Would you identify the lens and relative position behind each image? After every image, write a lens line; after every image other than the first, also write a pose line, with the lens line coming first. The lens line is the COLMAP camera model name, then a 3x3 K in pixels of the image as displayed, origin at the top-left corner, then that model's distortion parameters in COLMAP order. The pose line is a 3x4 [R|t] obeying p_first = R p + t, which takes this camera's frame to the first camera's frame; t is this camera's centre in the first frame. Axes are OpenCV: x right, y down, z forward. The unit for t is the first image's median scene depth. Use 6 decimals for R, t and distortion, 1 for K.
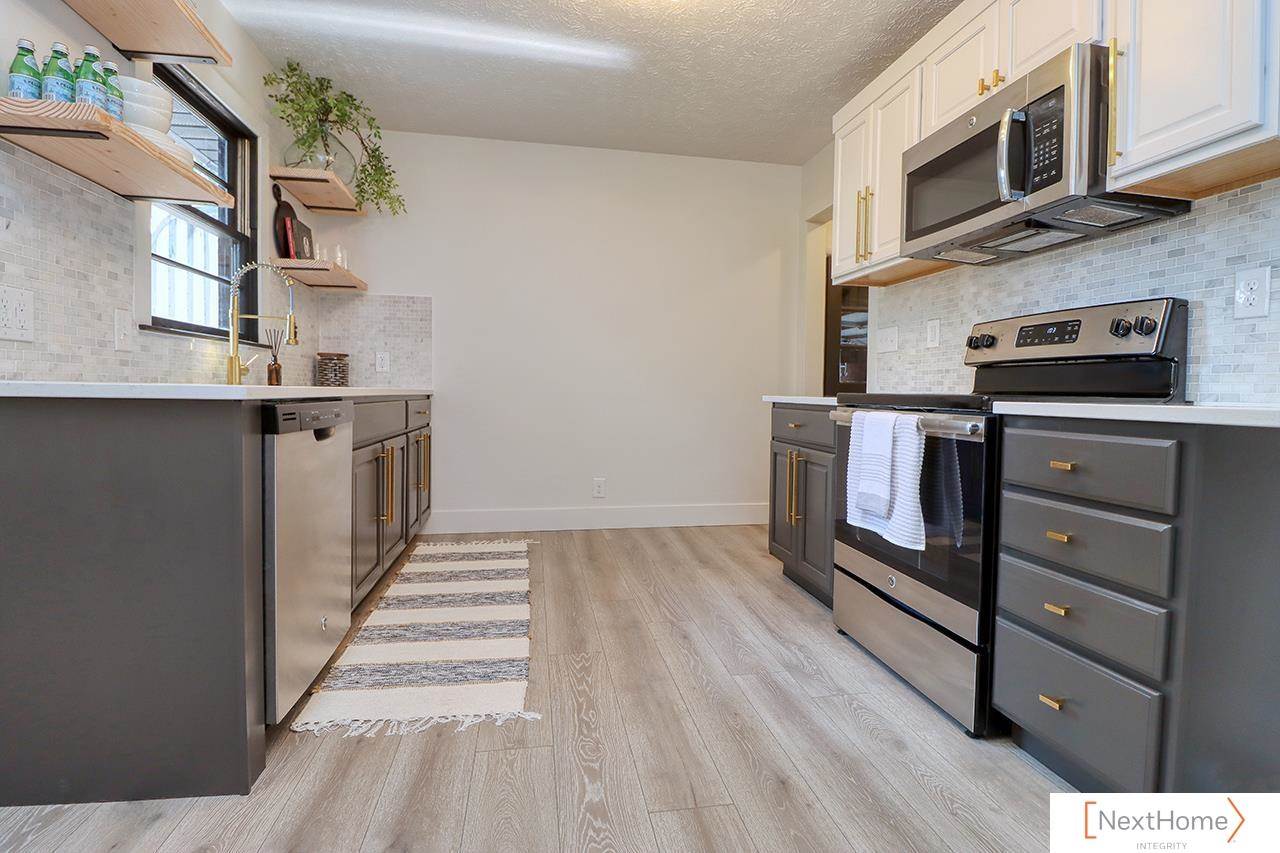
lens RADIAL K [[602.1, 0, 634.6], [0, 602.1, 414.5], [0, 0, 1]] dist [0.001004, -0.012360]
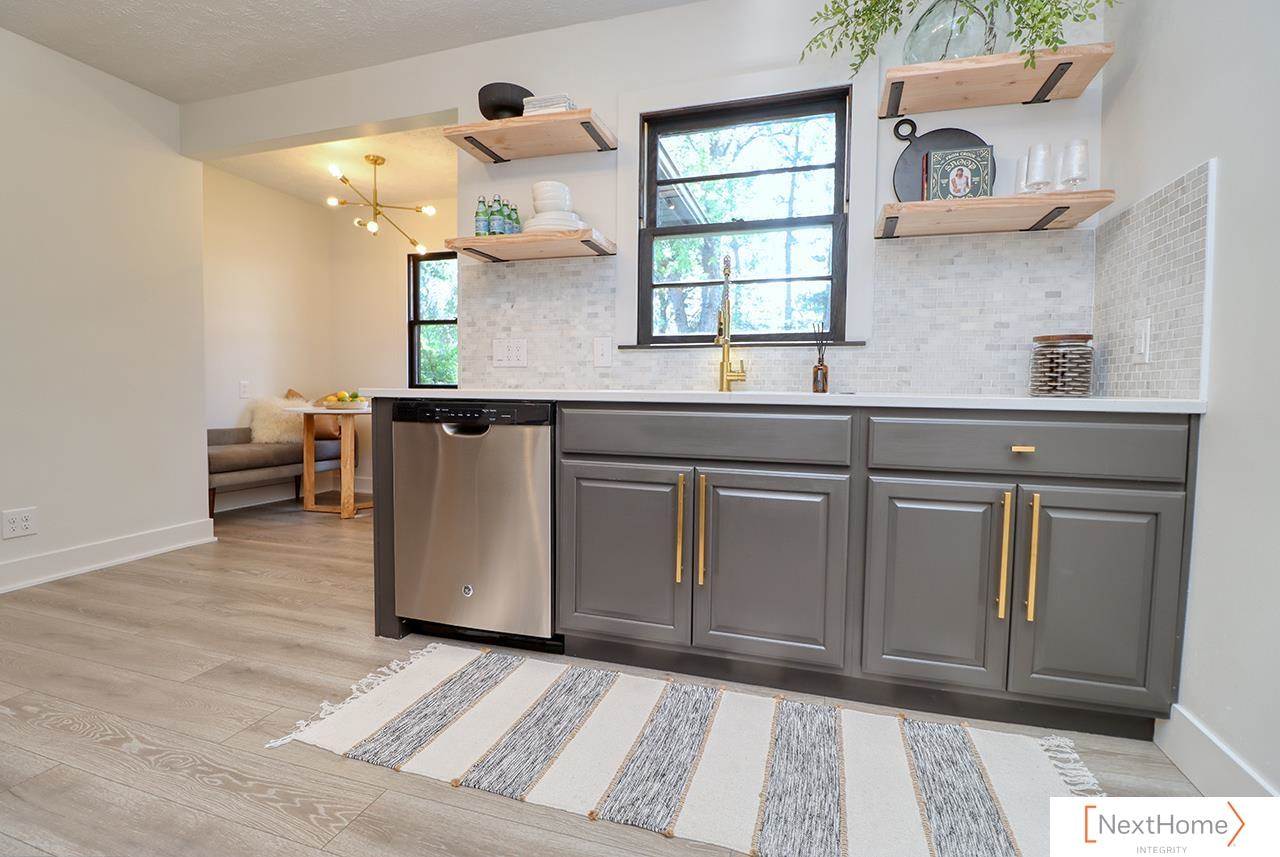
lens RADIAL K [[602.1, 0, 634.6], [0, 602.1, 416.5], [0, 0, 1]] dist [0.001004, -0.012360]
pose [[-0.468234, 0.020700, -0.883362, 0.341292], [-0.050489, 0.997465, 0.050136, -0.064524], [0.882161, 0.068075, -0.466002, 1.701803]]
